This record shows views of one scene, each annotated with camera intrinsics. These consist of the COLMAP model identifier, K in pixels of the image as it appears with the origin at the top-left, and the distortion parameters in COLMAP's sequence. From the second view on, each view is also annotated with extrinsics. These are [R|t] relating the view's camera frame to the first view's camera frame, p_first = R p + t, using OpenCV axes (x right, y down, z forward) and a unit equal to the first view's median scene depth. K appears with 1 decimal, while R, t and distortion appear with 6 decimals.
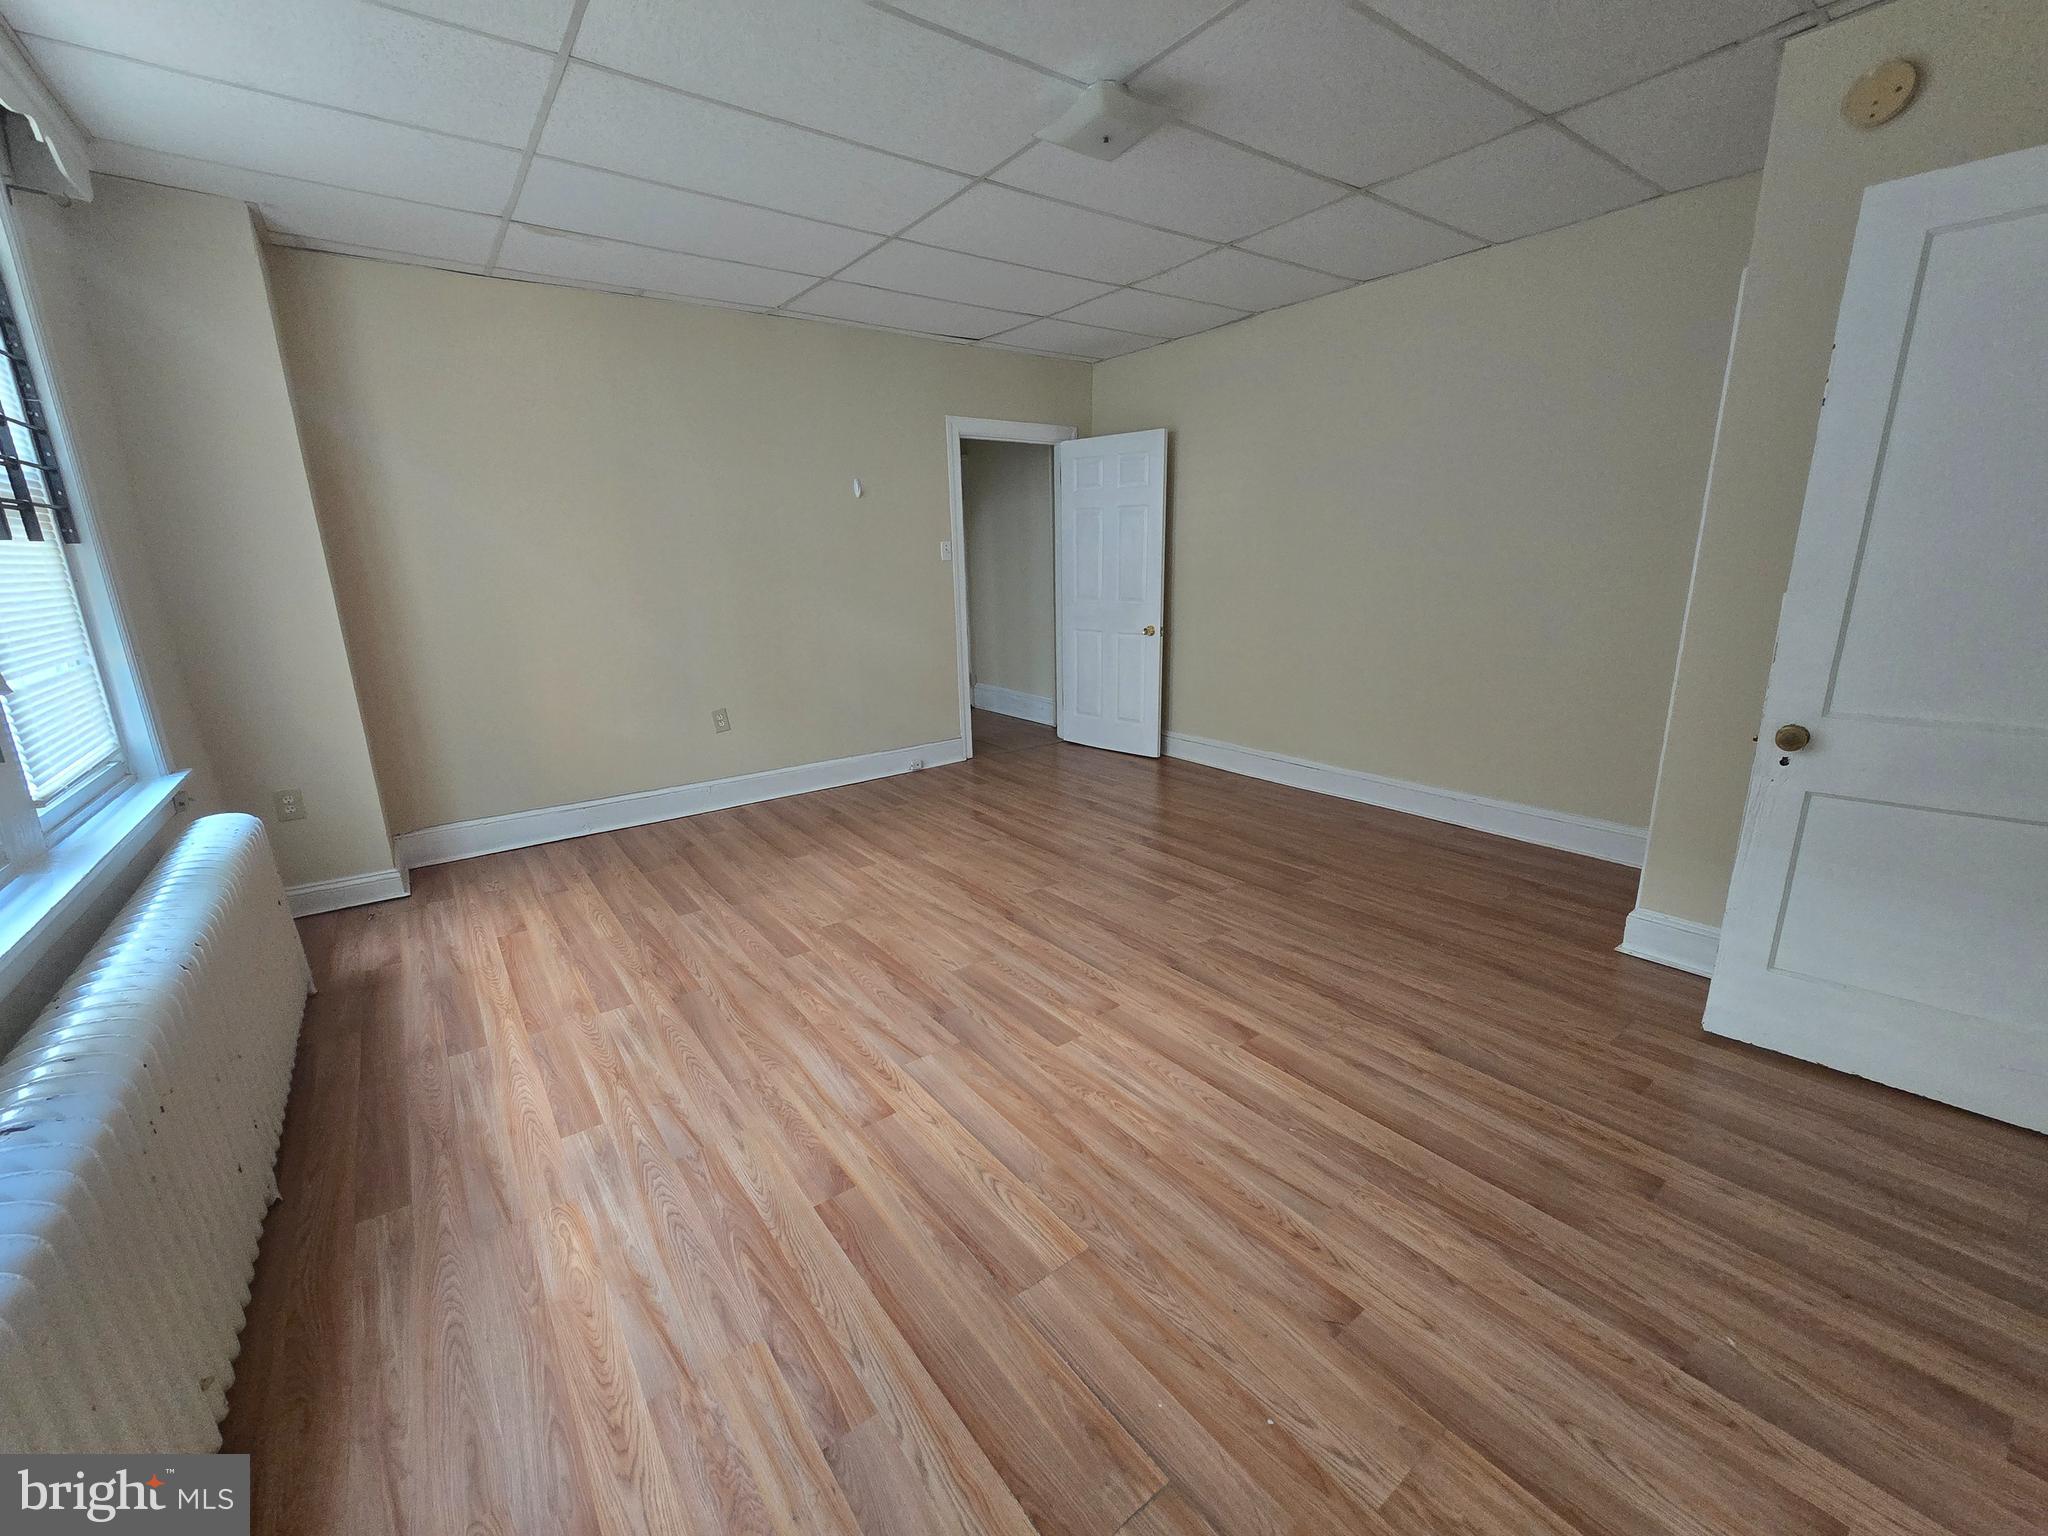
lens RADIAL K [[835.8, 0, 1029.9], [0, 835.8, 774.1], [0, 0, 1]] dist [-0.002707, -0.000525]
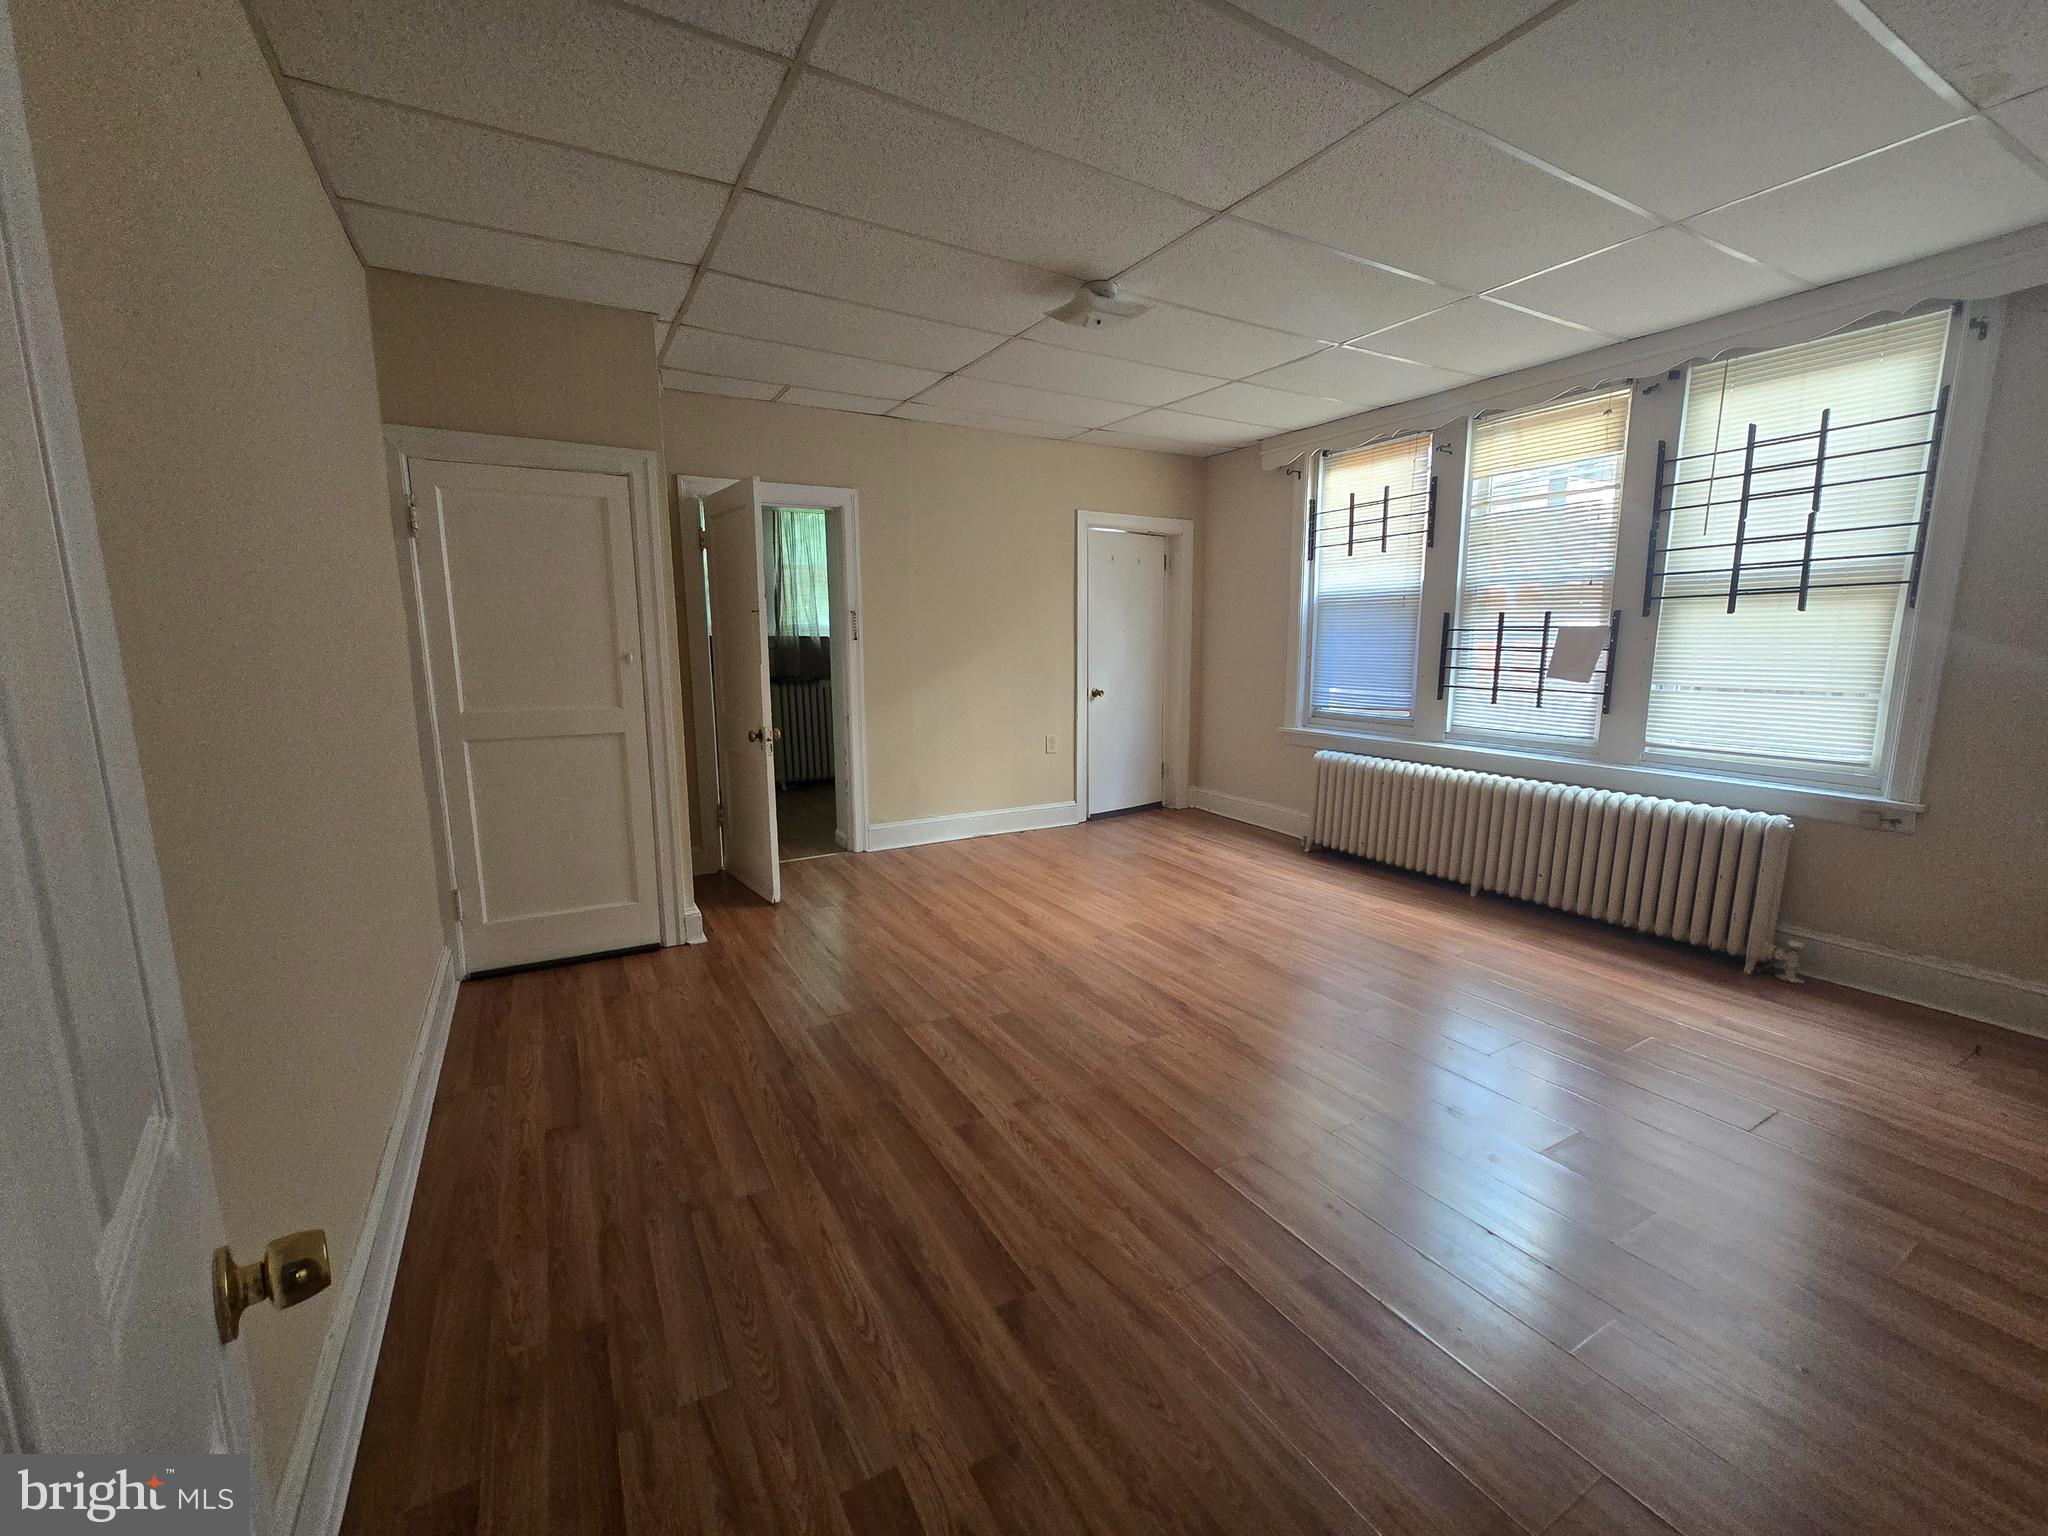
lens RADIAL K [[835.8, 0, 1029.9], [0, 835.8, 774.1], [0, 0, 1]] dist [-0.002707, -0.000525]
pose [[-0.992598, 0.003346, 0.121400, 0.040165], [0.052232, 0.914210, 0.401860, -0.593868], [-0.109641, 0.405227, -0.907618, 2.267680]]
